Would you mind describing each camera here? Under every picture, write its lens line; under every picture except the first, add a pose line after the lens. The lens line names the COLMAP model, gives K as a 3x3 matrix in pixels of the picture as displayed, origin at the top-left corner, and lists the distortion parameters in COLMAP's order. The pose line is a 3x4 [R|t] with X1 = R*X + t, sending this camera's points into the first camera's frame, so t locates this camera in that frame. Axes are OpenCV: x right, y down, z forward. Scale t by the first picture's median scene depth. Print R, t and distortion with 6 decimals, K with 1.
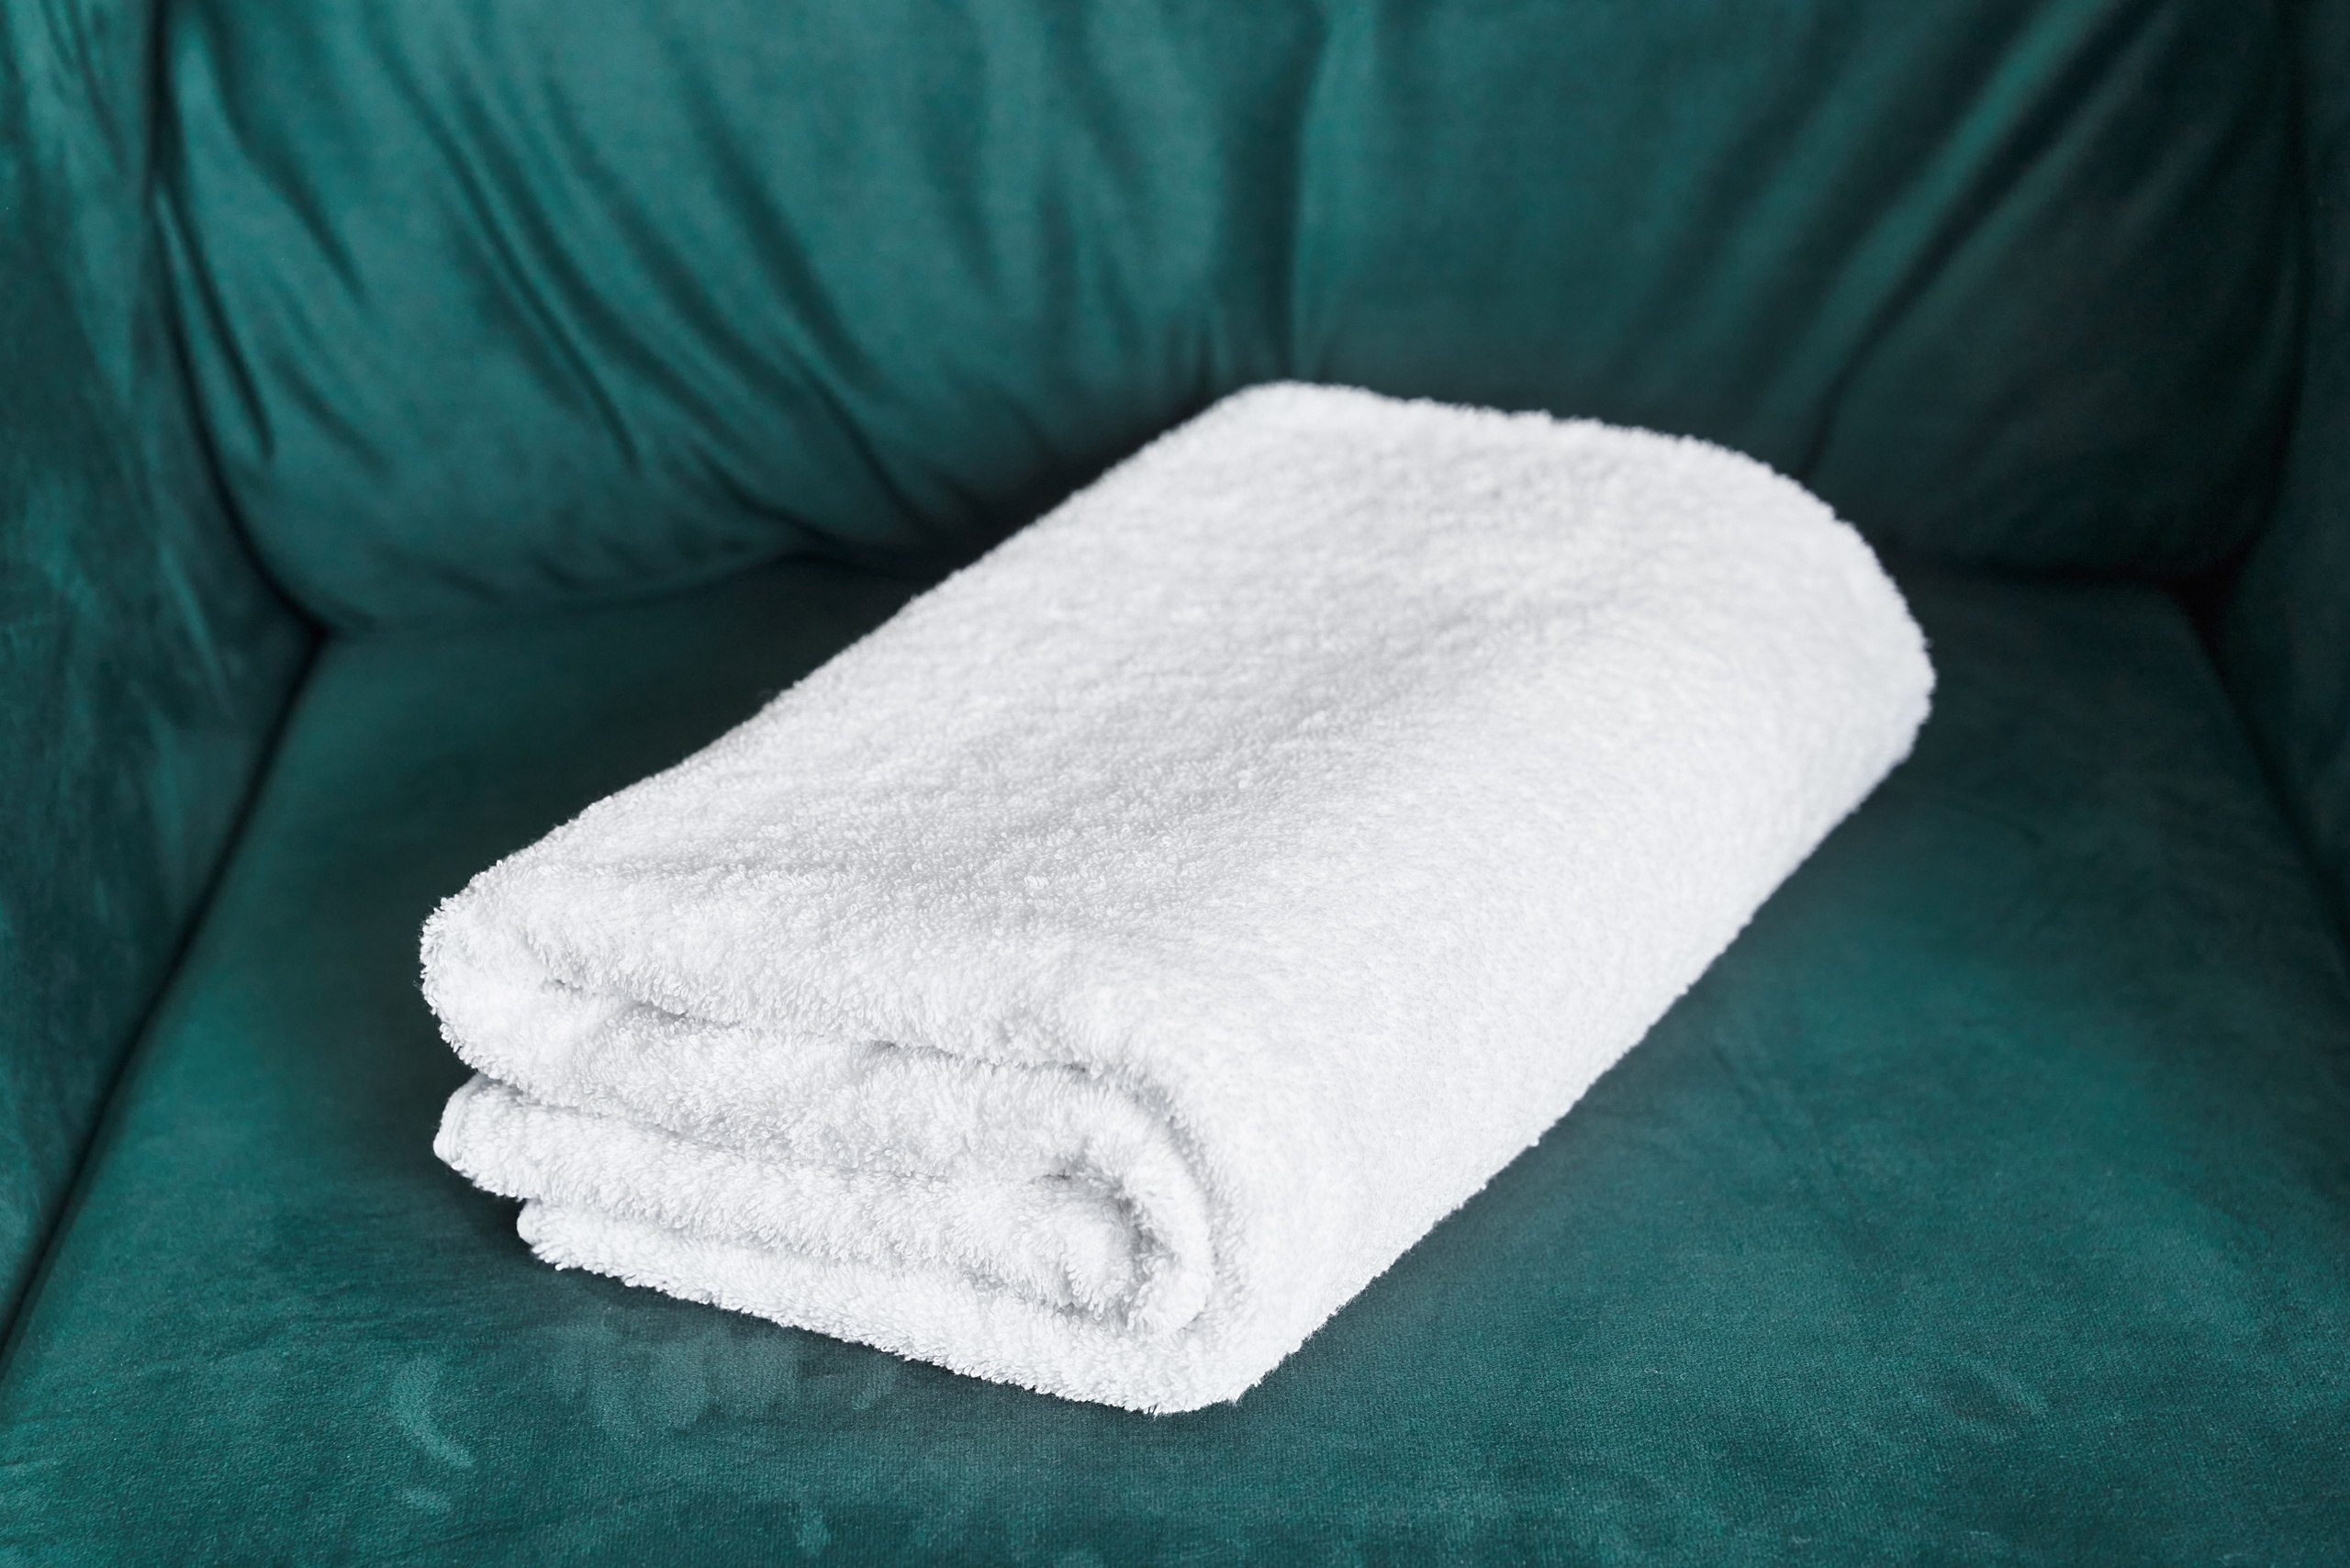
lens RADIAL K [[4596.6, 0, 1174.3], [0, 4596.6, 783.6], [0, 0, 1]] dist [-0.164100, 0.000000]
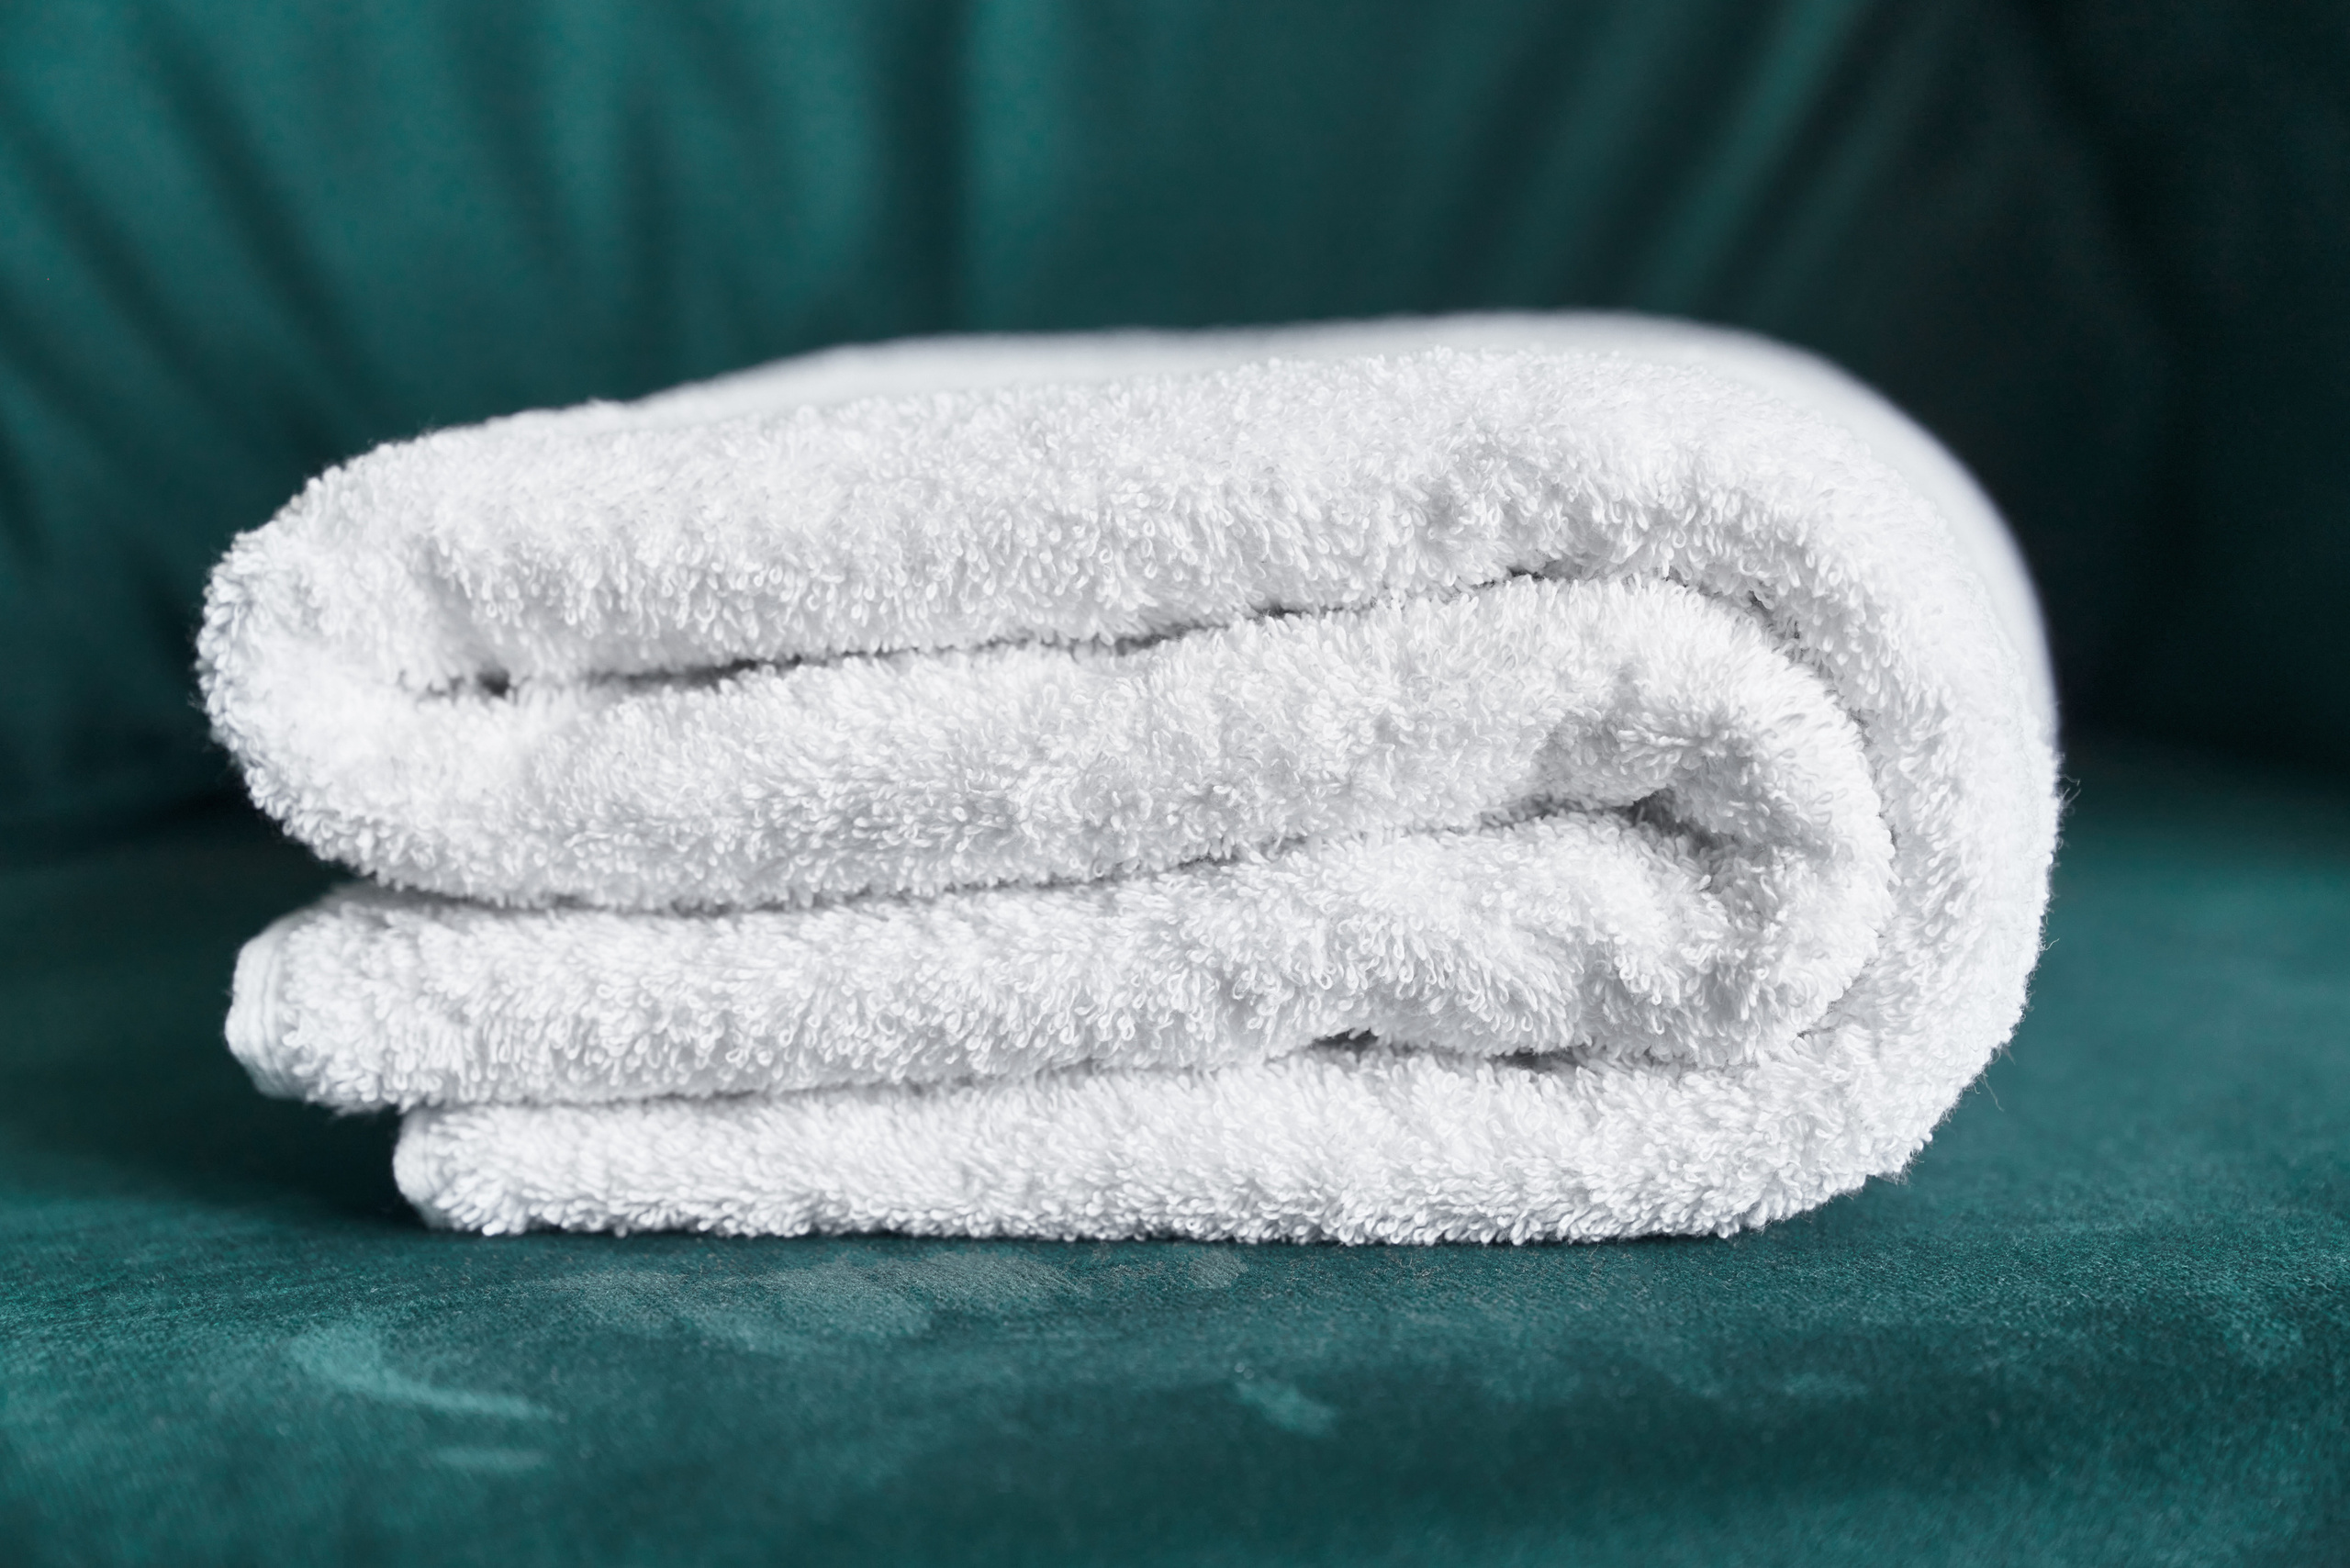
lens RADIAL K [[4596.6, 0, 1175.5], [0, 4596.6, 784.2], [0, 0, 1]] dist [-0.164100, 0.000000]
pose [[0.948917, -0.060874, 0.309599, -0.229670], [0.147138, 0.953366, -0.263522, 0.216919], [-0.279119, 0.295614, 0.913622, 0.500865]]
